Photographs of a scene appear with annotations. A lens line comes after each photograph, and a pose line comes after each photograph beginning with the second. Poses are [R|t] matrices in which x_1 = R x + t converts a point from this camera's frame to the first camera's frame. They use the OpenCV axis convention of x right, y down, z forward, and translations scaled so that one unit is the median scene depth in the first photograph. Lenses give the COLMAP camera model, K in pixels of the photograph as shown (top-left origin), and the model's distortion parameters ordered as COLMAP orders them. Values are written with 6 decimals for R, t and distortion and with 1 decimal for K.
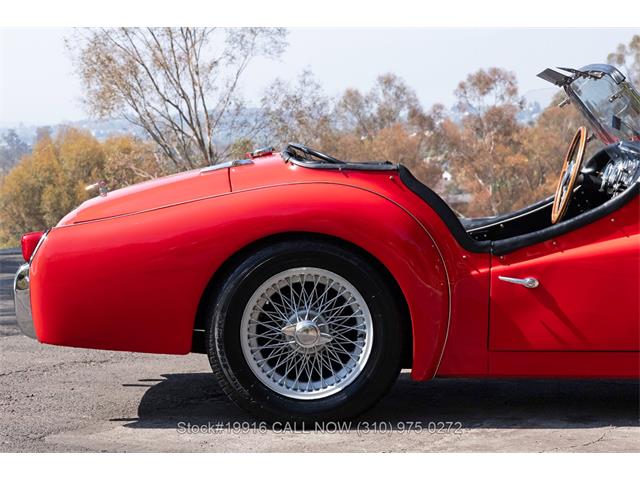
lens RADIAL K [[3000.8, 0, 321.1], [0, 3000.8, 238.5], [0, 0, 1]] dist [-0.166461, 0.000000]
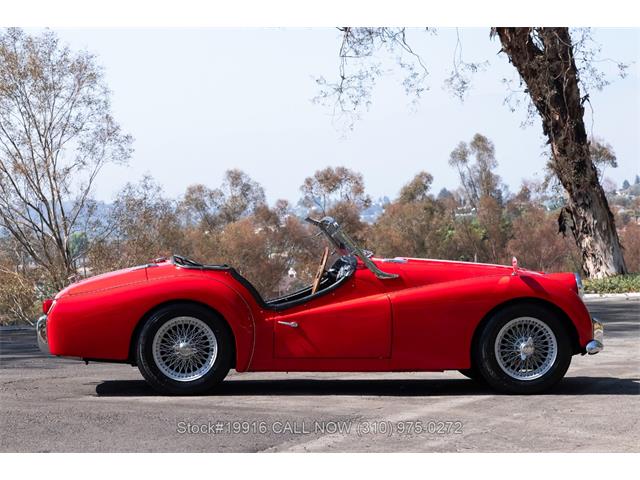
lens RADIAL K [[3000.8, 0, 320.0], [0, 3000.8, 240.5], [0, 0, 1]] dist [-0.166461, 0.000000]
pose [[0.998717, 0.004176, 0.050462, -0.012651], [-0.002593, 0.999503, -0.031411, 0.016830], [-0.050568, 0.031239, 0.998232, -0.819475]]
